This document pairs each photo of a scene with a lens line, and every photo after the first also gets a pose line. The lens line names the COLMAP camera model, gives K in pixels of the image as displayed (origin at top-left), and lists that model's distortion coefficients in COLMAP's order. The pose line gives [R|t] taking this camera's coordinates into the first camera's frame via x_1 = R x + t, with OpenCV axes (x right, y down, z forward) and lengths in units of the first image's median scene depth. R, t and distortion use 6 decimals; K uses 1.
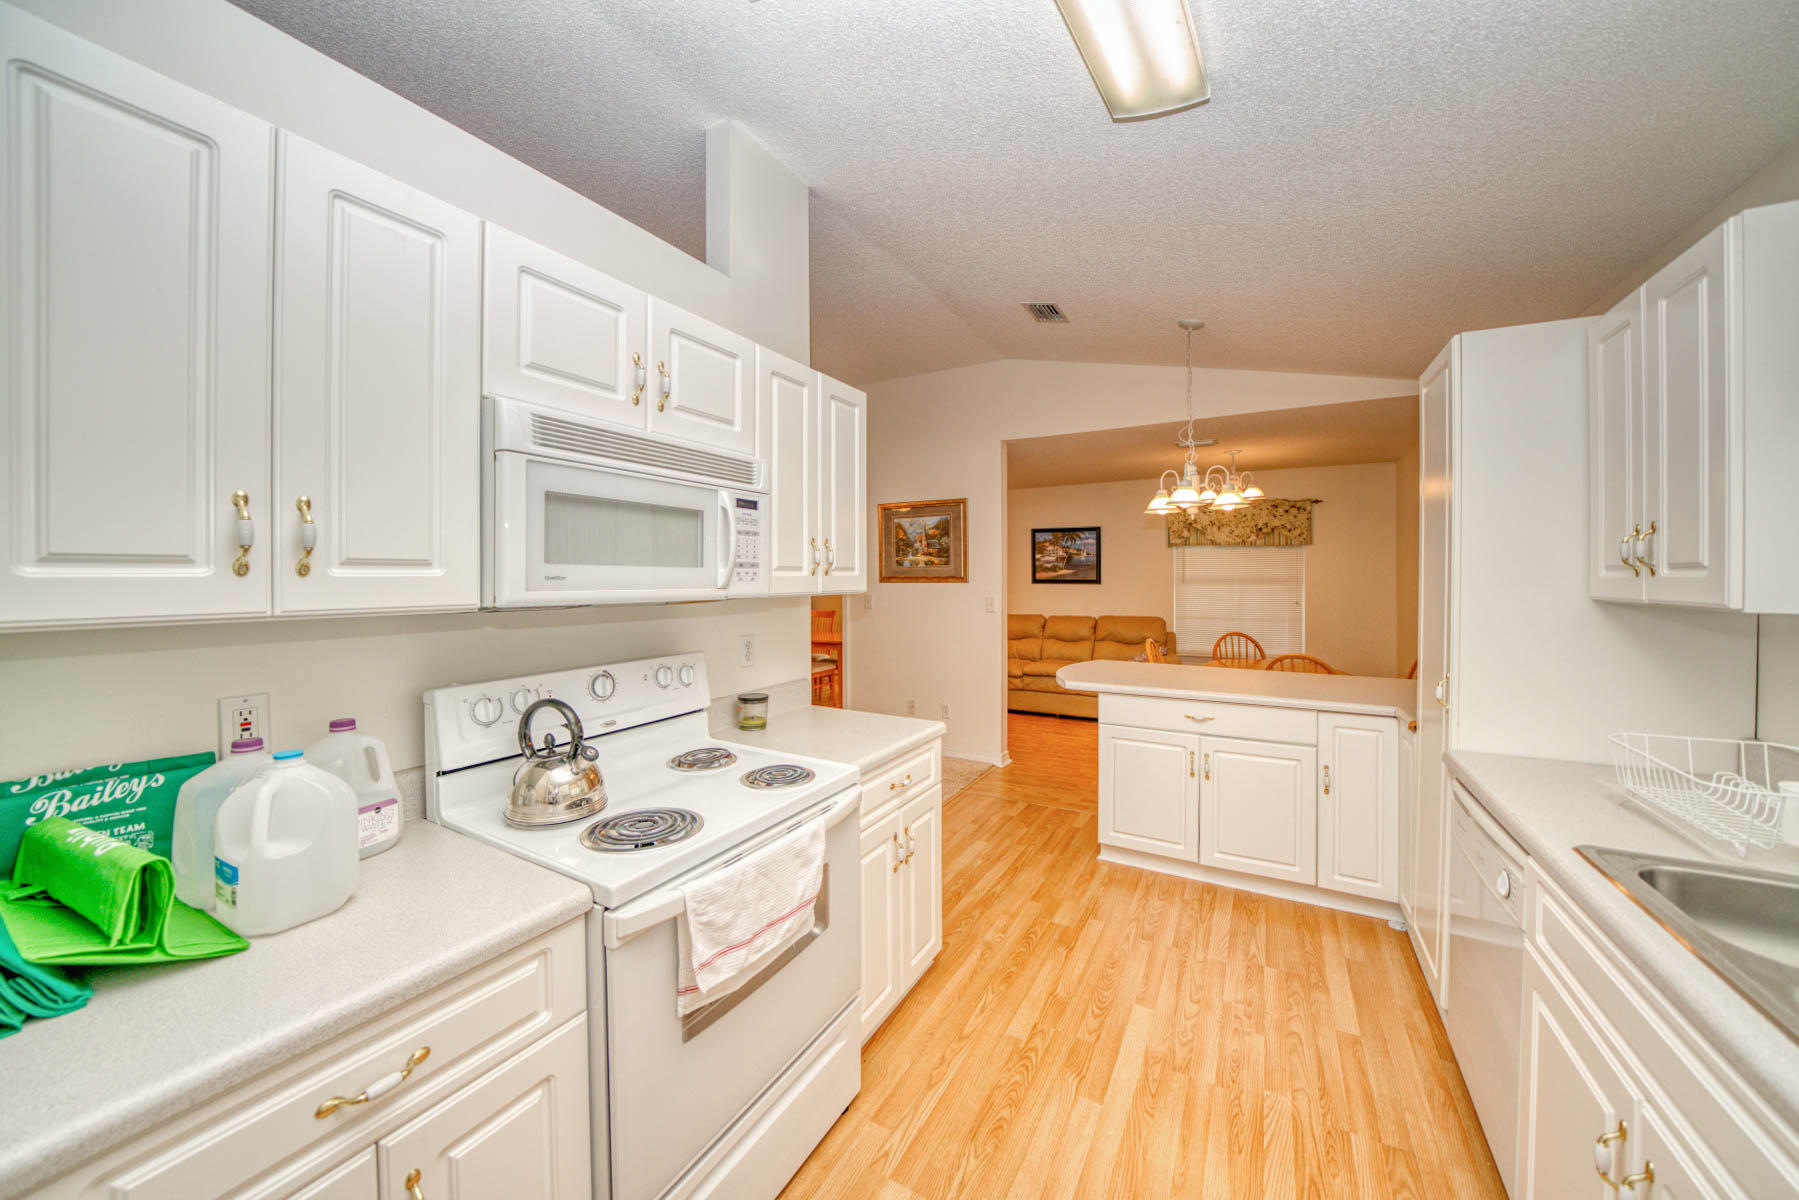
lens RADIAL K [[636.0, 0, 896.6], [0, 636.0, 572.1], [0, 0, 1]] dist [-0.030630, 0.004416]
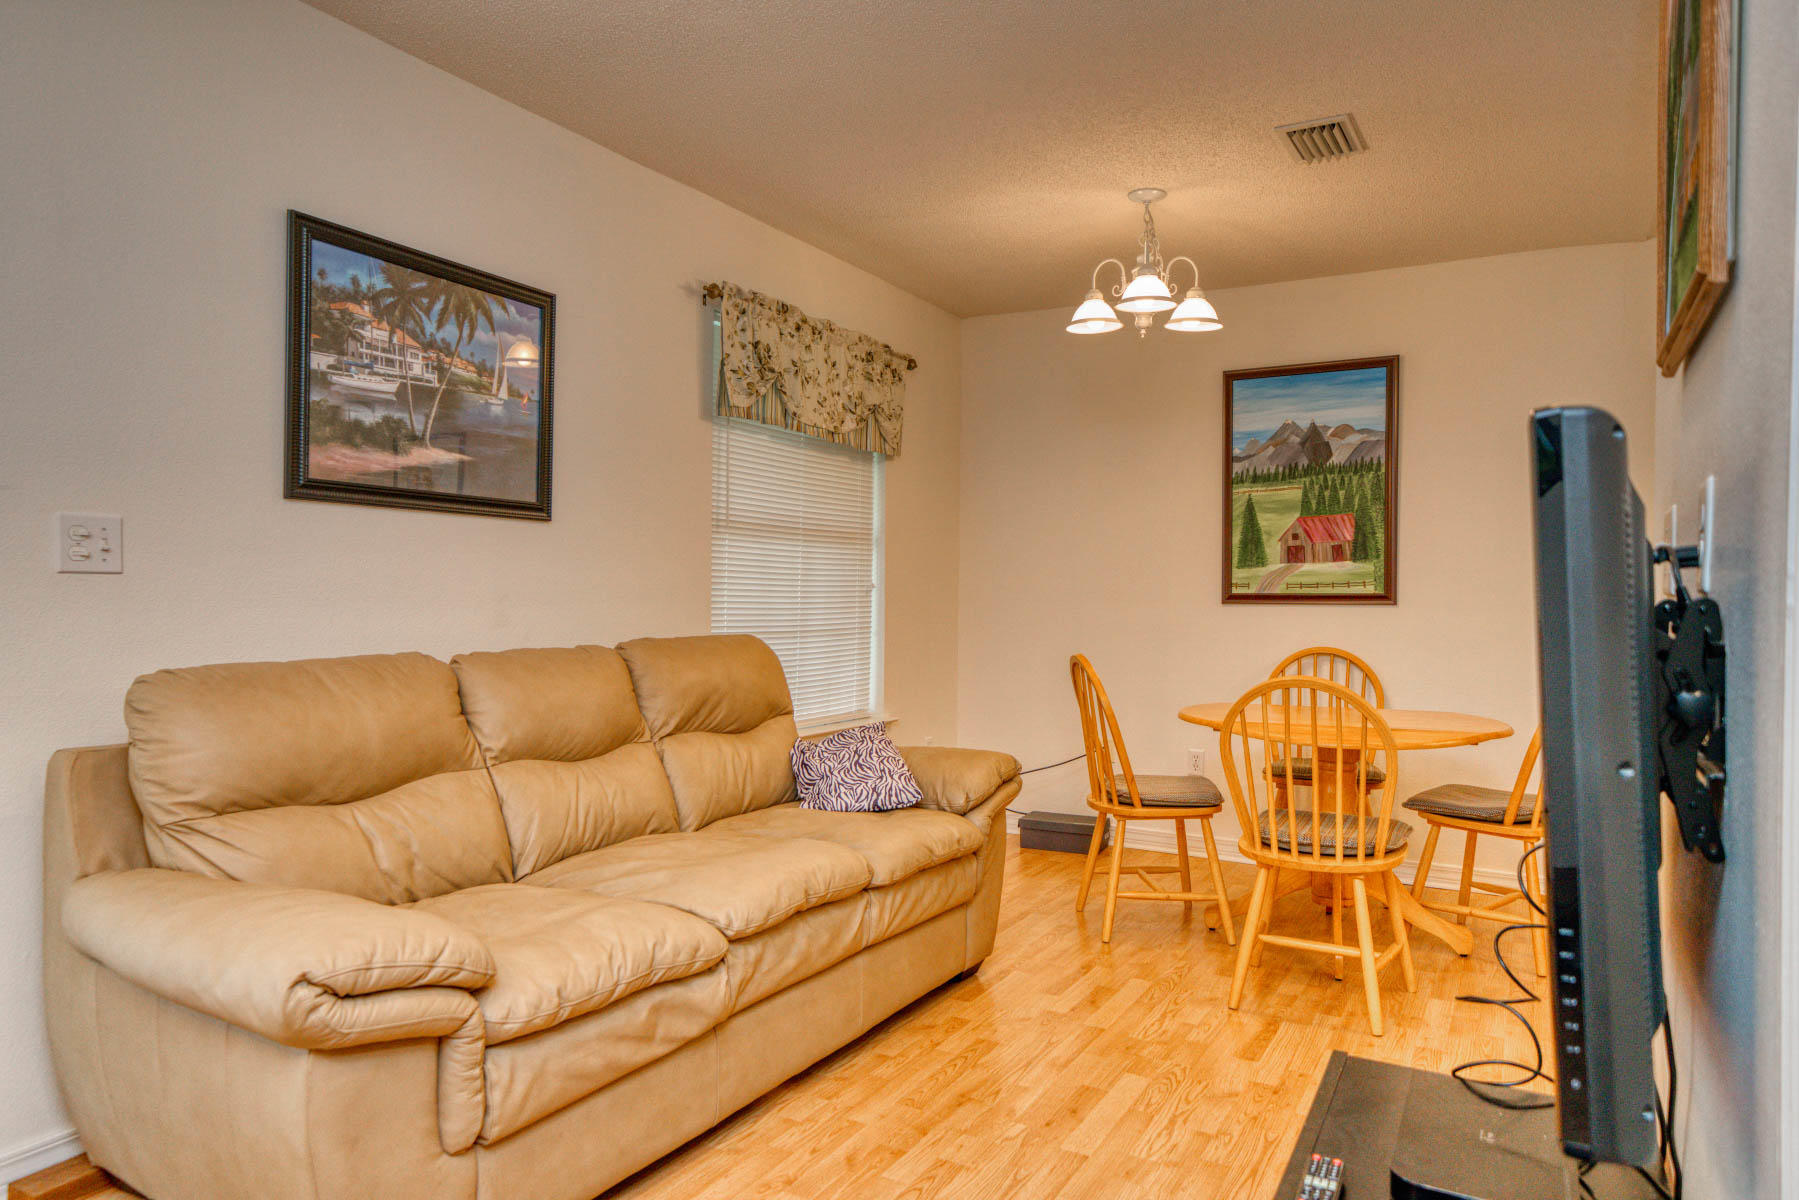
lens RADIAL K [[1179.2, 0, 894.2], [0, 1179.2, 608.2], [0, 0, 1]] dist [0.027125, 0.002477]
pose [[-0.018315, -0.008689, 0.999795, -0.327364], [-0.016030, 0.999836, 0.008396, 0.099958], [-0.999704, -0.015873, -0.018451, 1.809878]]
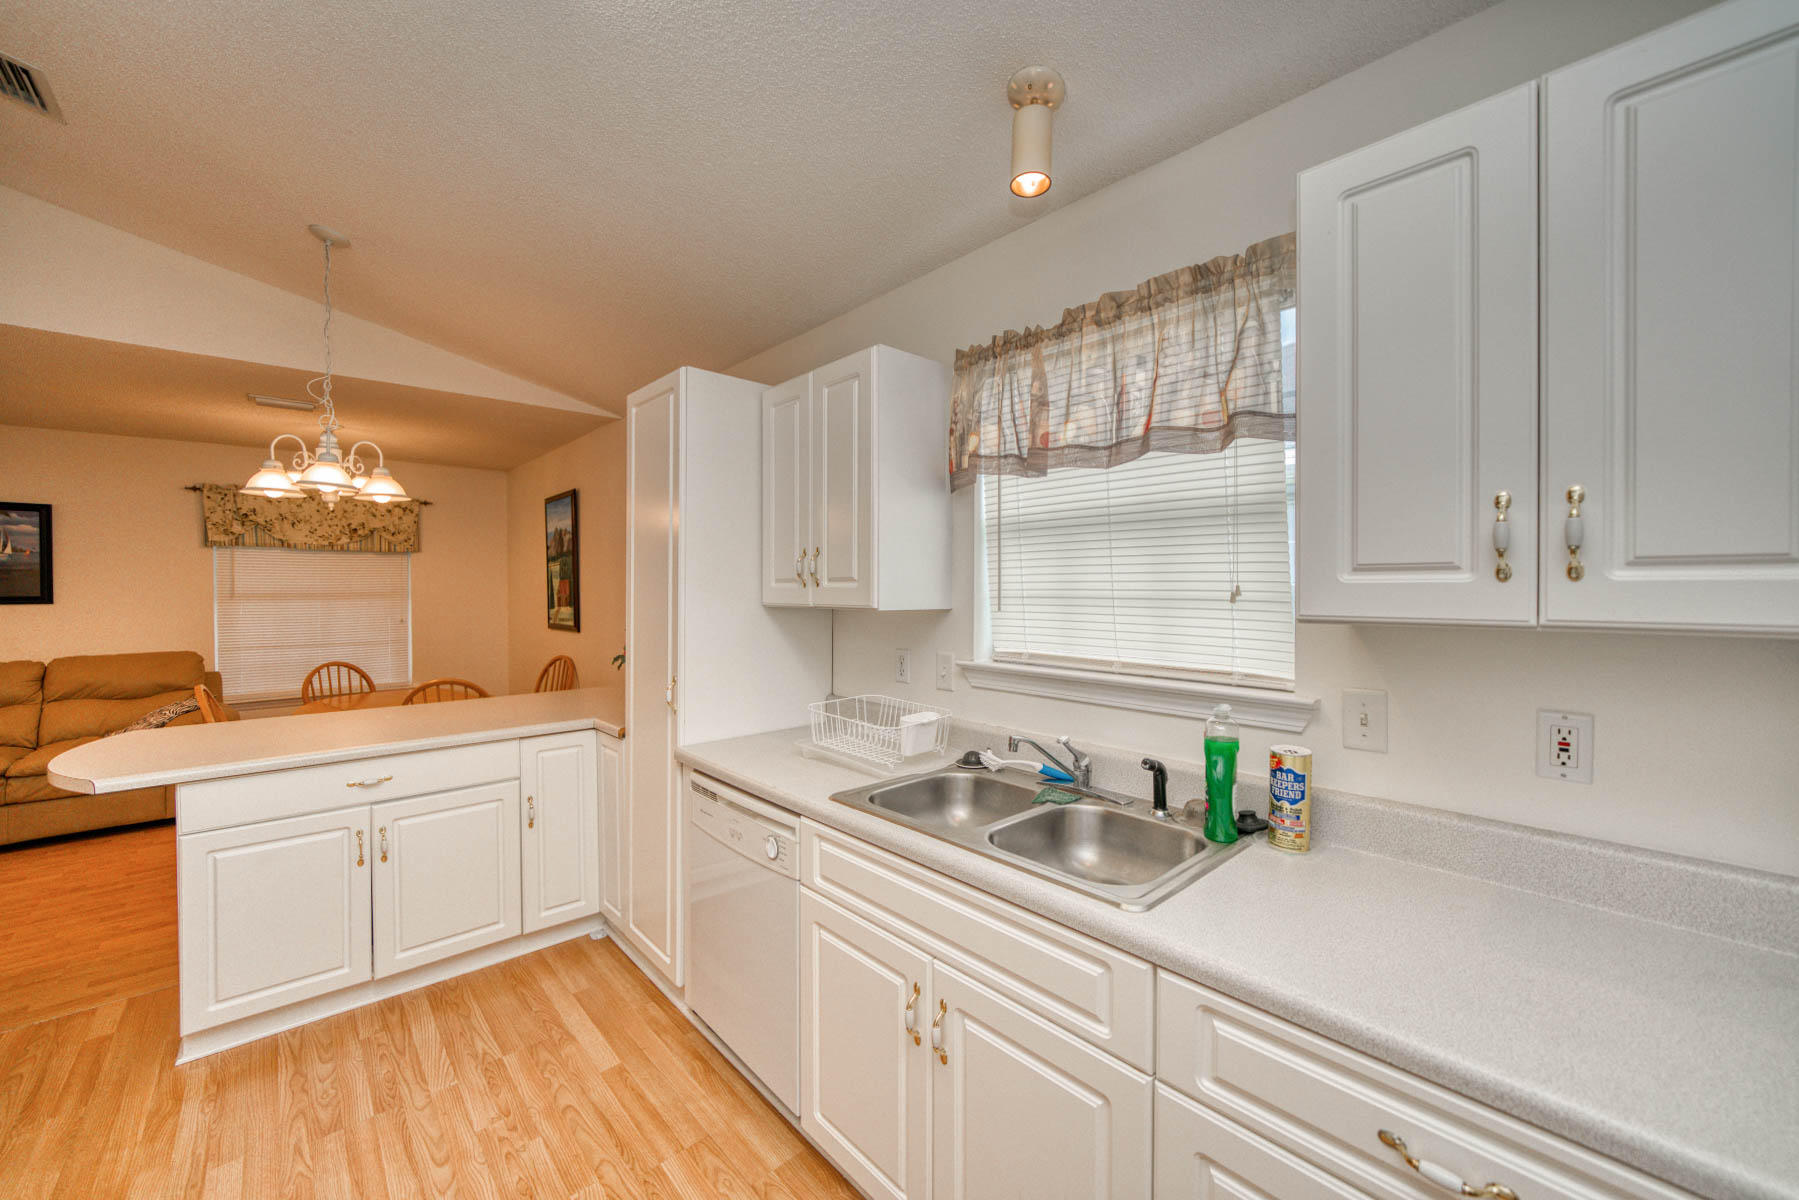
lens RADIAL K [[691.7, 0, 888.4], [0, 691.7, 590.9], [0, 0, 1]] dist [-0.003229, 0.000186]
pose [[0.313002, -0.007216, 0.949725, -0.079538], [-0.001858, 0.999965, 0.008210, 0.001084], [-0.949751, -0.004334, 0.312977, 0.150334]]
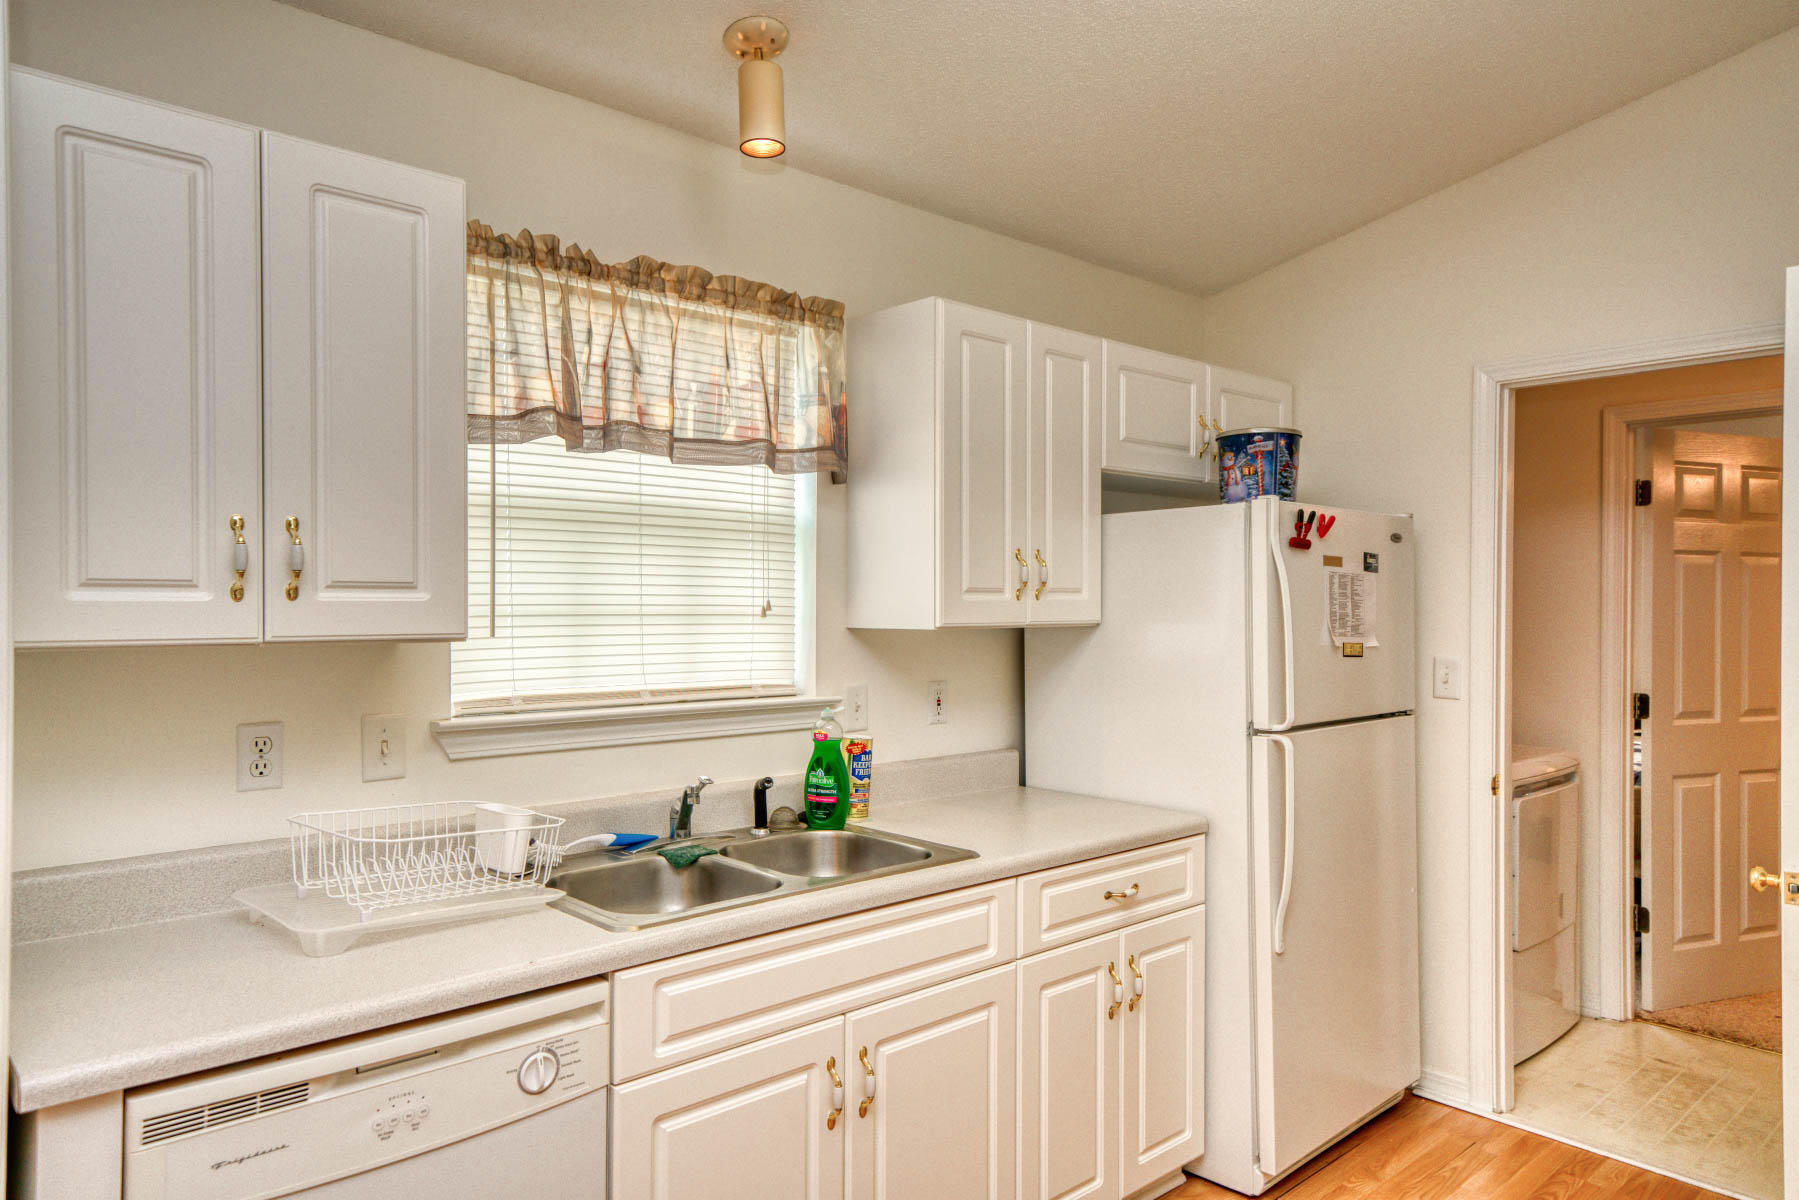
lens RADIAL K [[1179.2, 0, 894.2], [0, 1179.2, 608.2], [0, 0, 1]] dist [0.027125, 0.002477]
pose [[-0.956870, 0.001188, 0.290515, 0.106227], [-0.000624, 0.999981, -0.006146, 0.010991], [-0.290516, -0.006062, -0.956851, 0.832344]]
